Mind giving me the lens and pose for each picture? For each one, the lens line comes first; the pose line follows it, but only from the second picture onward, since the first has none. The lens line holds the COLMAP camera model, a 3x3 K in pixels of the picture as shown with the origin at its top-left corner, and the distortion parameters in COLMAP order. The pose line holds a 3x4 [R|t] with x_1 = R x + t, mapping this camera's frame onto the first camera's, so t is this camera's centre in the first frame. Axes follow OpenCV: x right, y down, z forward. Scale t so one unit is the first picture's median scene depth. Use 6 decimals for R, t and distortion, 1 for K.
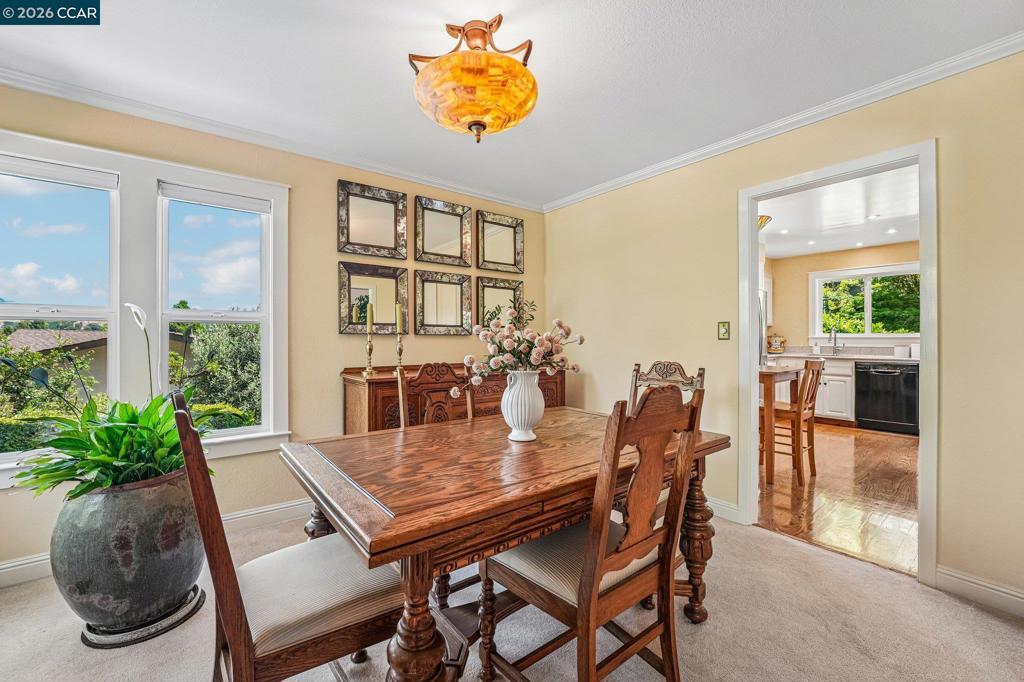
lens RADIAL K [[413.4, 0, 511.2], [0, 413.4, 337.7], [0, 0, 1]] dist [-0.018047, 0.001134]
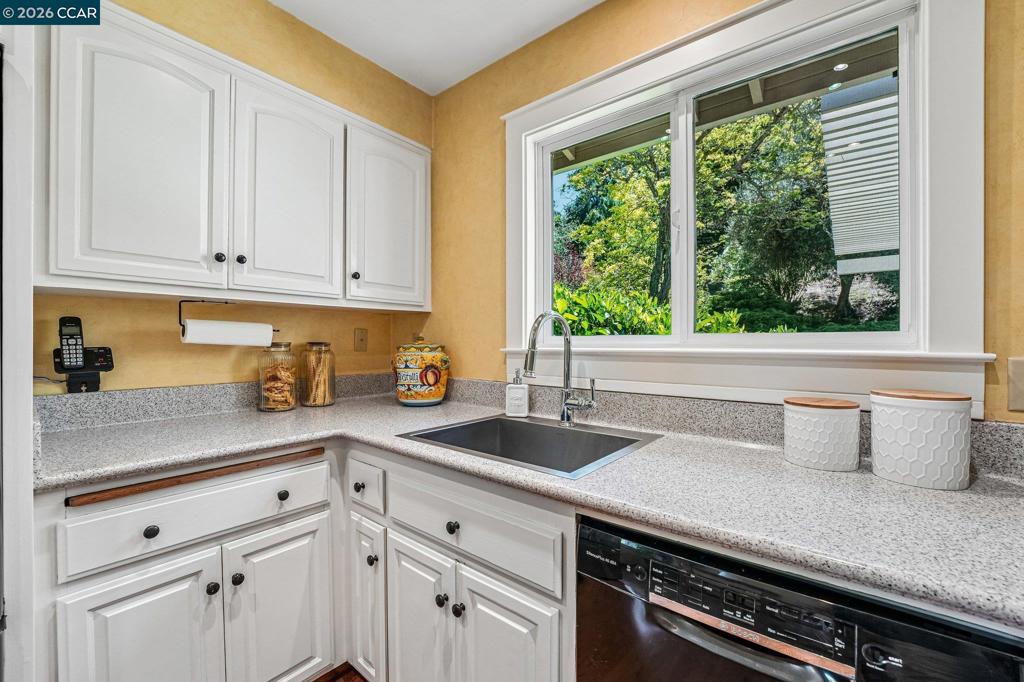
lens RADIAL K [[413.4, 0, 510.5], [0, 413.4, 344.5], [0, 0, 1]] dist [-0.018047, 0.001134]
pose [[0.974862, 0.001994, 0.222801, 0.700284], [-0.003133, 0.999984, 0.004758, -0.006588], [-0.222788, -0.005336, 0.974852, 0.762942]]
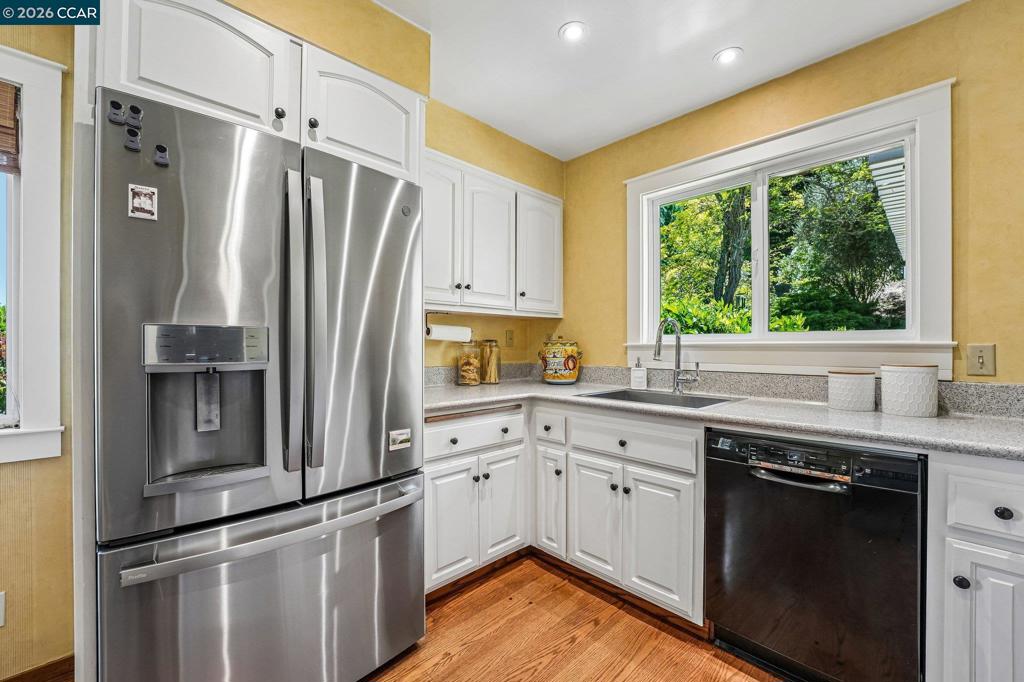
lens RADIAL K [[413.4, 0, 511.3], [0, 413.4, 347.1], [0, 0, 1]] dist [-0.018047, 0.001134]
pose [[0.994752, 0.003337, 0.102257, 0.603129], [-0.003649, 0.999989, 0.002870, 0.000437], [-0.102246, -0.003228, 0.994754, 0.645354]]
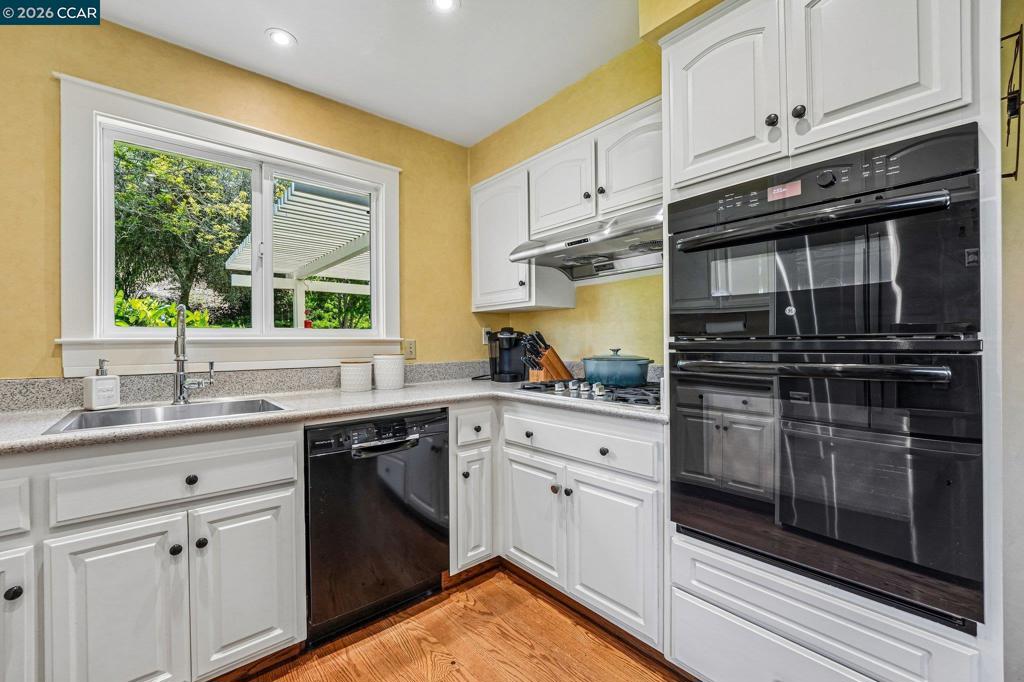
lens RADIAL K [[413.4, 0, 502.6], [0, 413.4, 343.3], [0, 0, 1]] dist [-0.018047, 0.001134]
pose [[-0.040245, 0.001104, 0.999189, 0.499468], [0.007134, 0.999974, -0.000817, 0.002611], [-0.999164, 0.007095, -0.040252, 0.785481]]
